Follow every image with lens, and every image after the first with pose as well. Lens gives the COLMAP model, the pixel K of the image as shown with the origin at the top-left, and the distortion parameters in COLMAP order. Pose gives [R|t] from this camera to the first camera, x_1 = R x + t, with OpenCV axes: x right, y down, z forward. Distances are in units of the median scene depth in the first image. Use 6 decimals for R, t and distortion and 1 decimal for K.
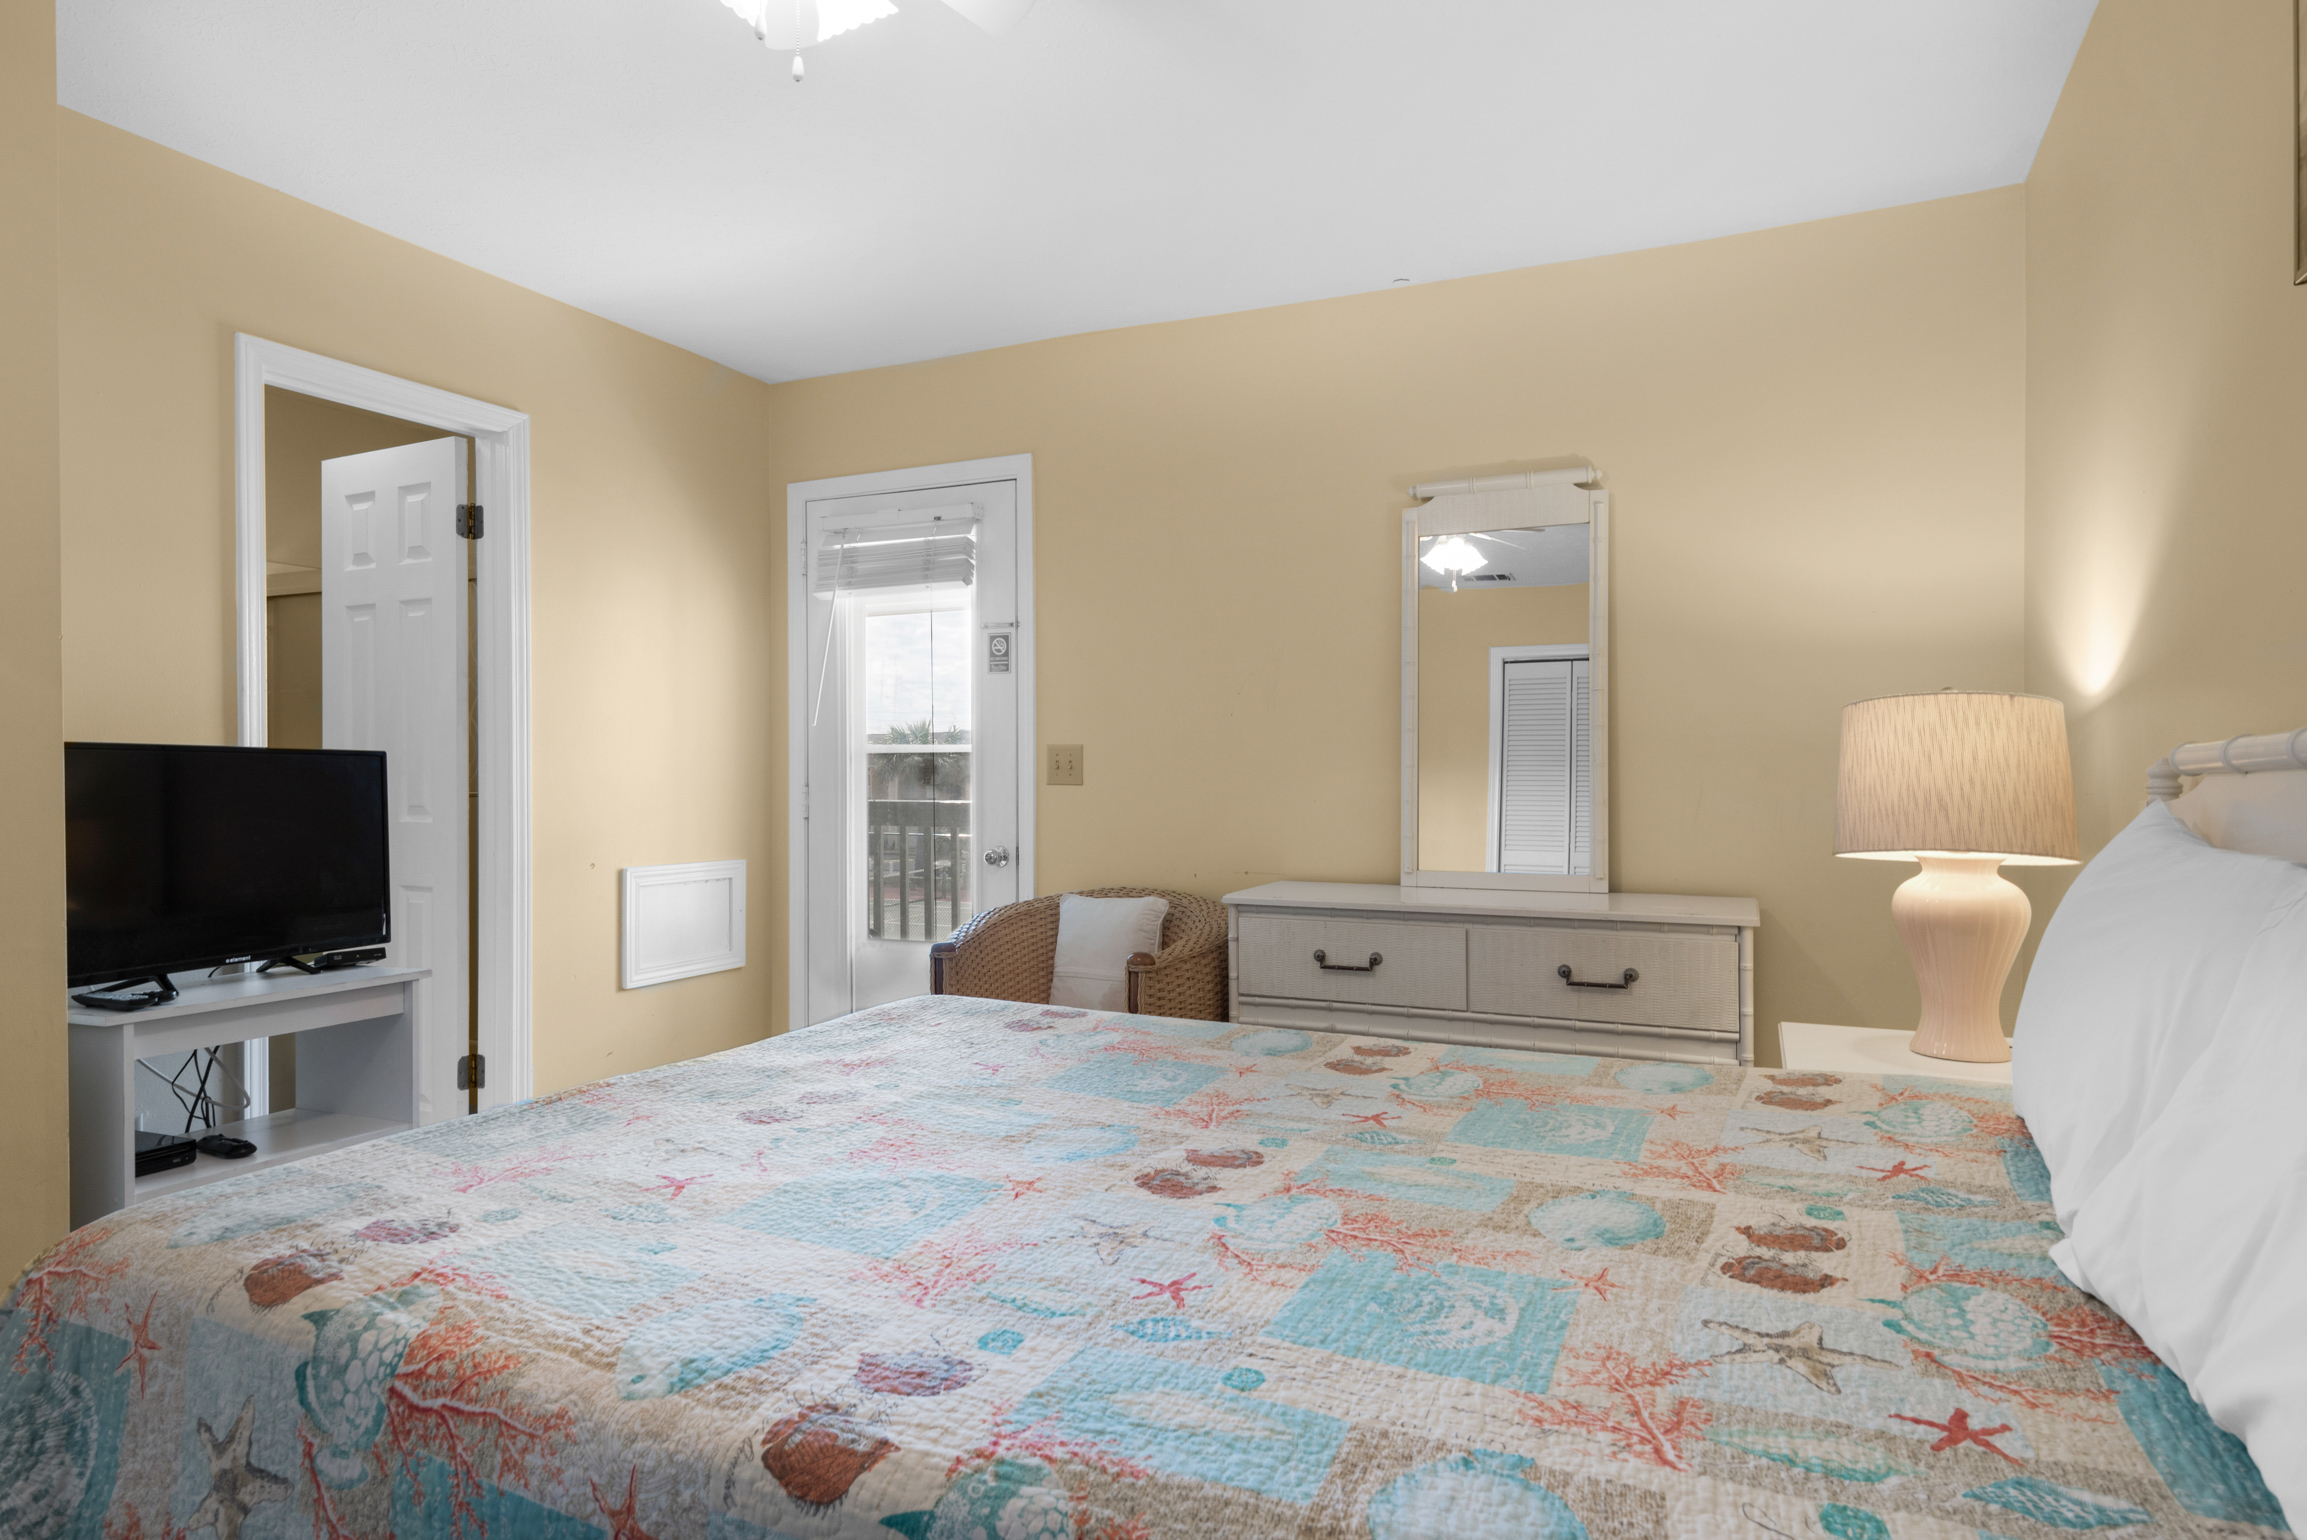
lens RADIAL K [[1164.4, 0, 1153.5], [0, 1164.4, 770.0], [0, 0, 1]] dist [-0.051362, 0.000166]
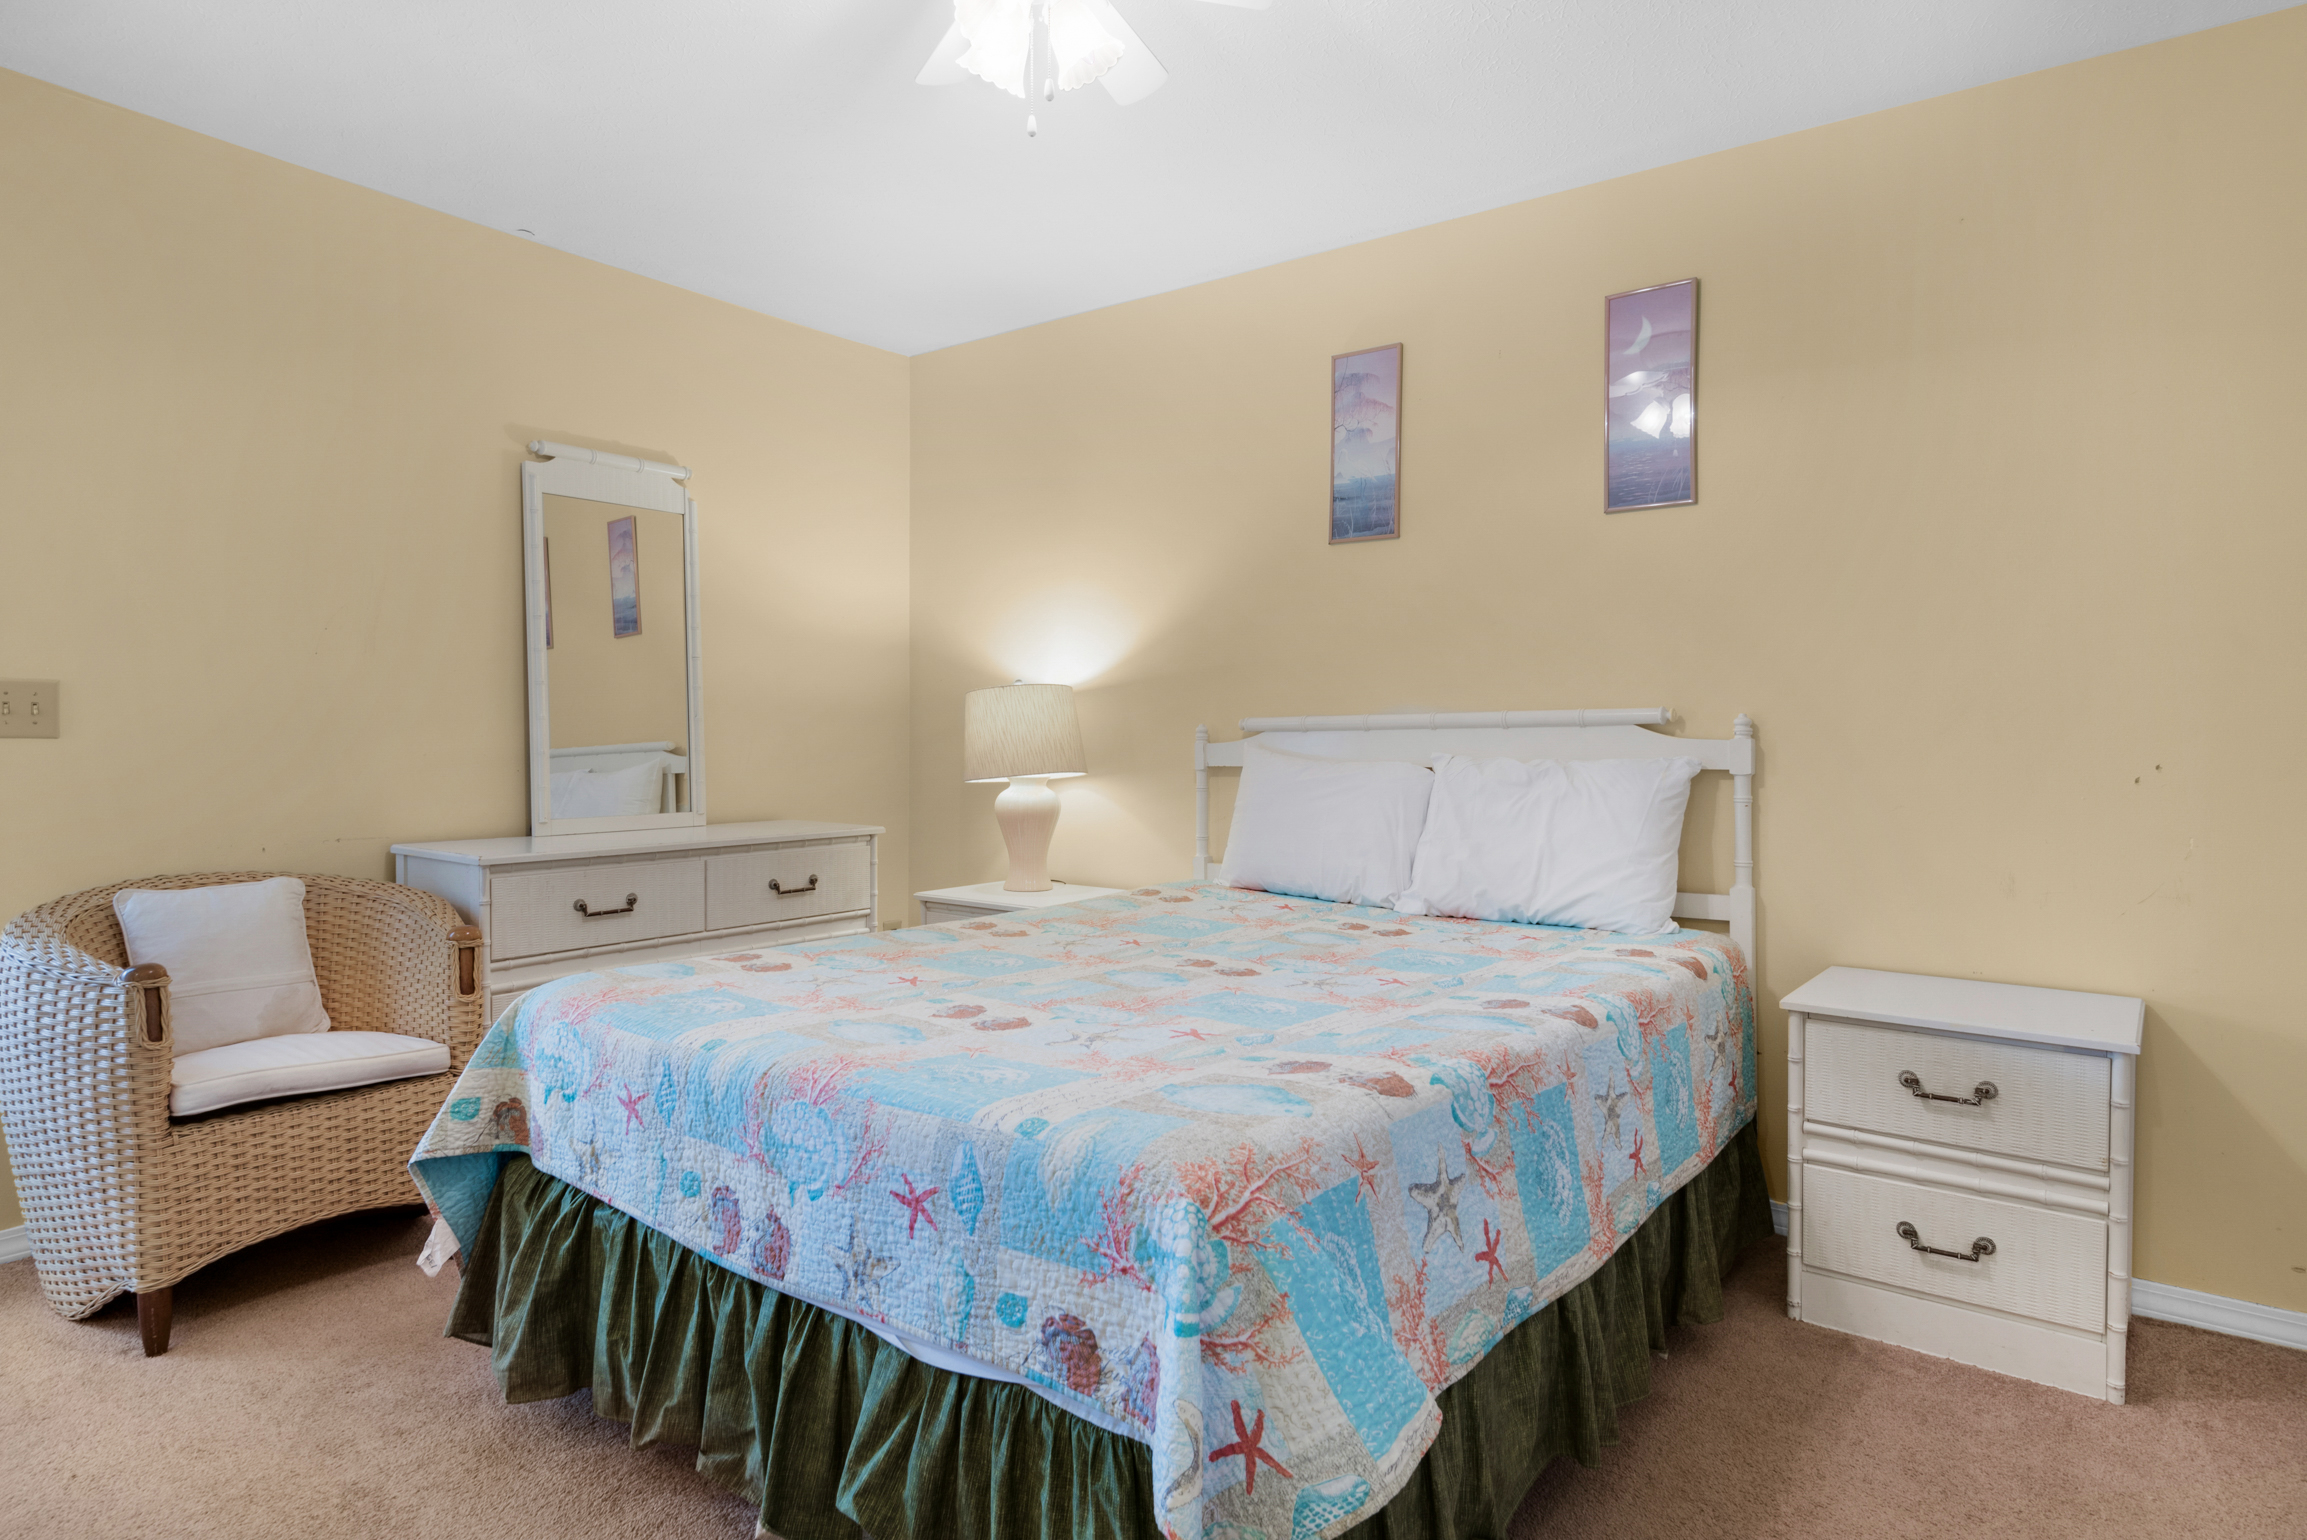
lens RADIAL K [[1164.4, 0, 1153.5], [0, 1164.4, 770.0], [0, 0, 1]] dist [-0.051362, 0.000166]
pose [[0.203900, -0.030312, 0.978522, -0.853502], [-0.016890, 0.999263, 0.034474, -0.003087], [-0.978846, -0.023556, 0.203238, 0.349720]]
